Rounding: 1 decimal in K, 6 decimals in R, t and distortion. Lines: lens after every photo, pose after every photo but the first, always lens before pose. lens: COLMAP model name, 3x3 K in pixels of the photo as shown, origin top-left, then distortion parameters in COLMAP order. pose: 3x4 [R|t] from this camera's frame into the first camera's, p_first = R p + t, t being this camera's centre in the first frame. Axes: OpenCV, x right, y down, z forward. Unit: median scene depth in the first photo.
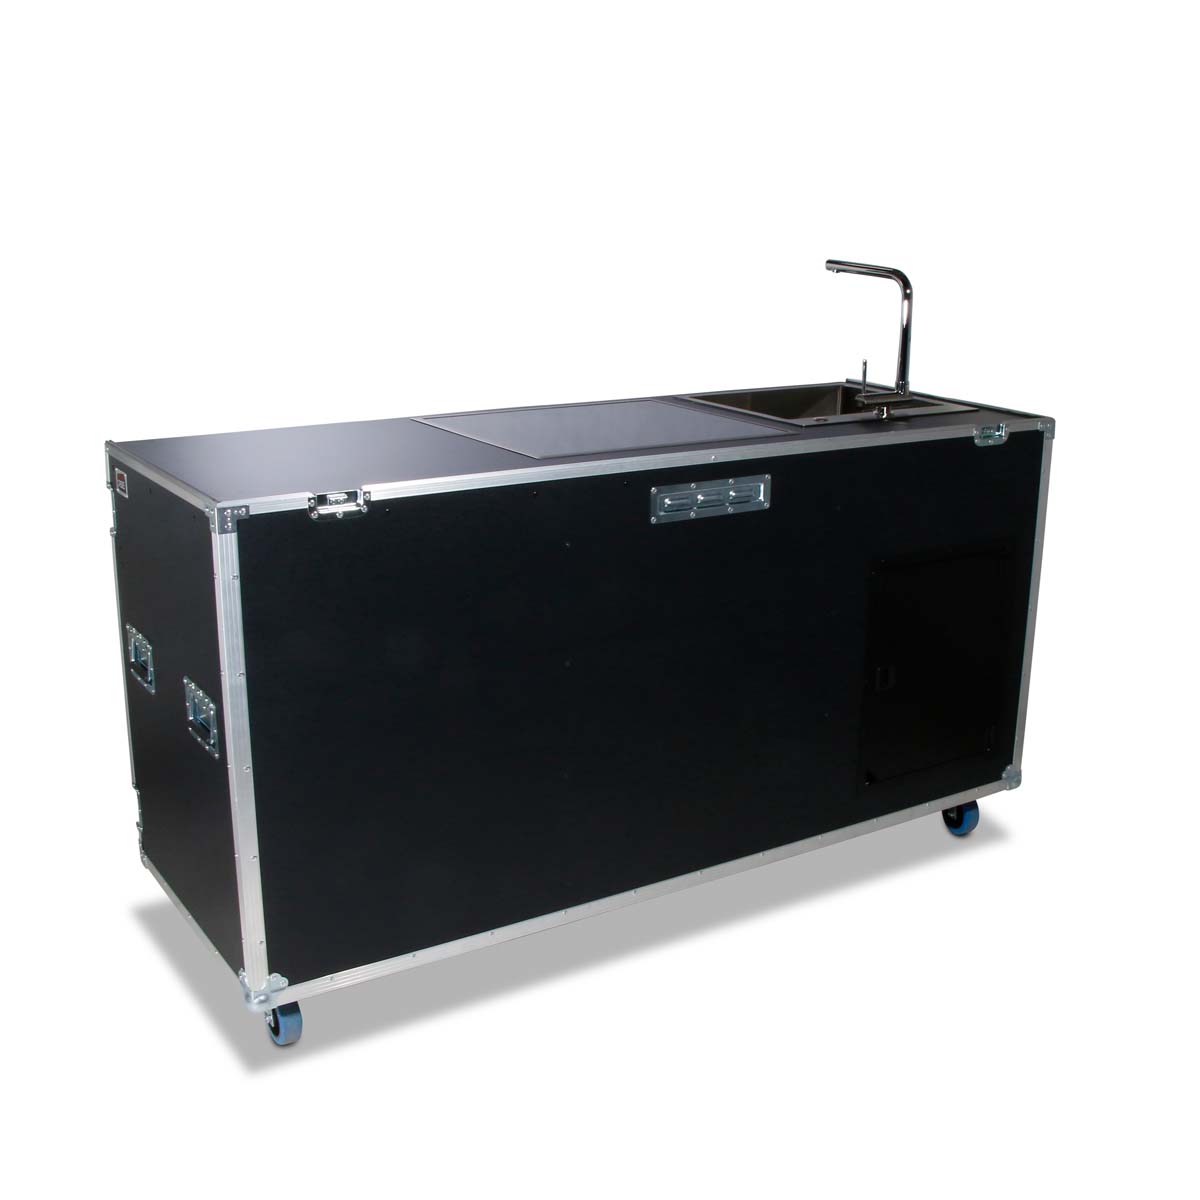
lens RADIAL K [[1456.2, 0, 600.0], [0, 1456.2, 600.0], [0, 0, 1]] dist [-0.114554, 0.009334]
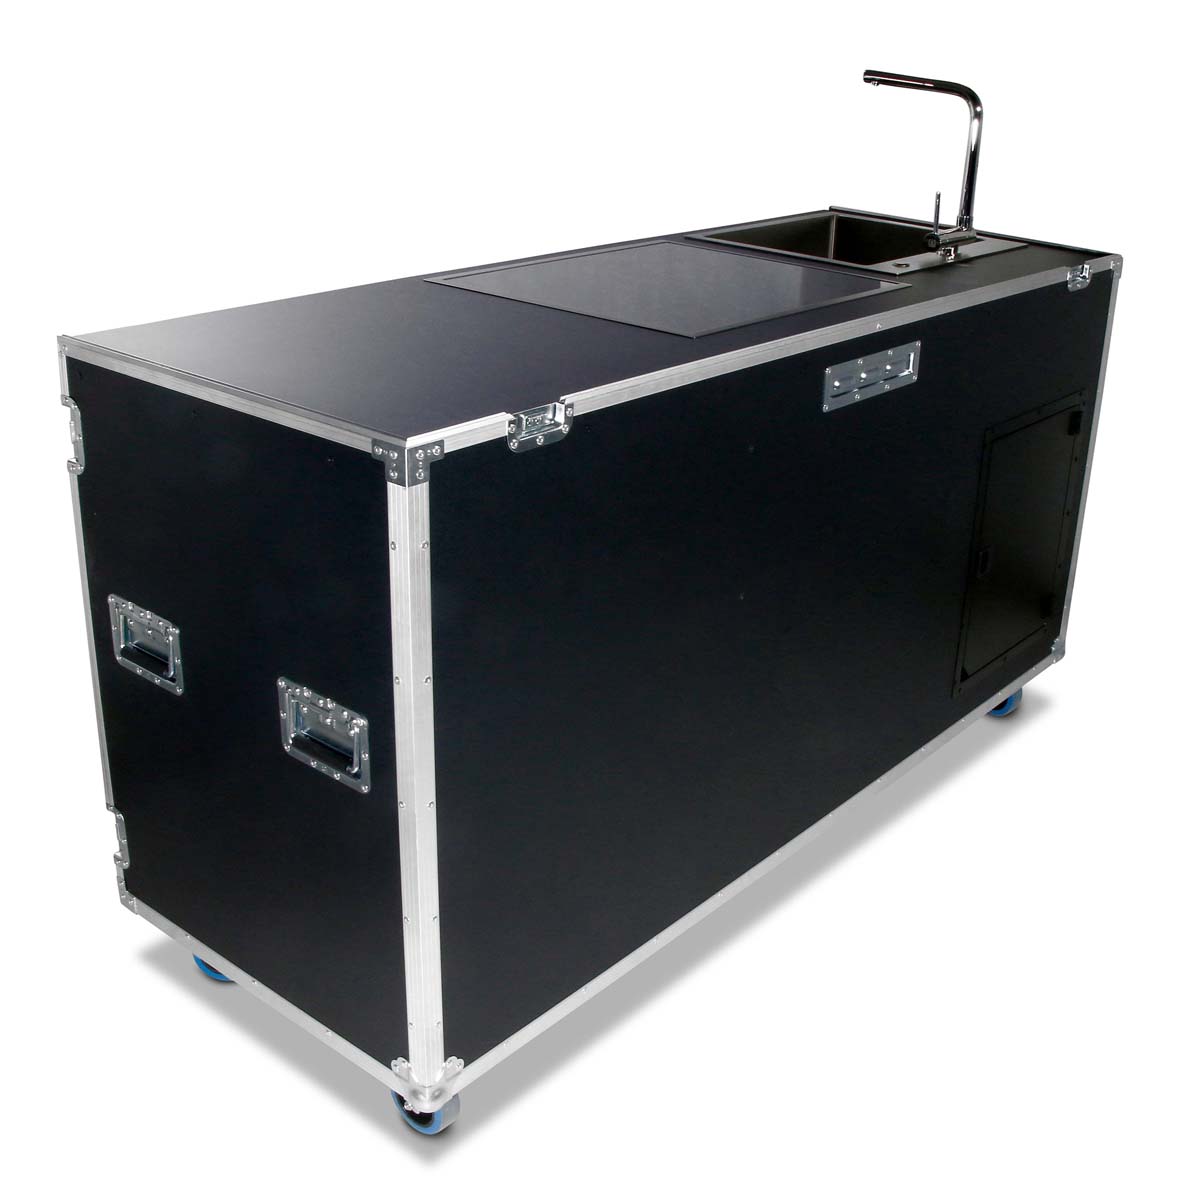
lens RADIAL K [[1496.3, 0, 600.6], [0, 1496.3, 564.2], [0, 0, 1]] dist [-0.259268, 0.642431]
pose [[0.950342, -0.091761, 0.297371, -0.297451], [0.058305, 0.991120, 0.119502, -0.067097], [-0.305696, -0.096229, 0.947254, 0.235672]]
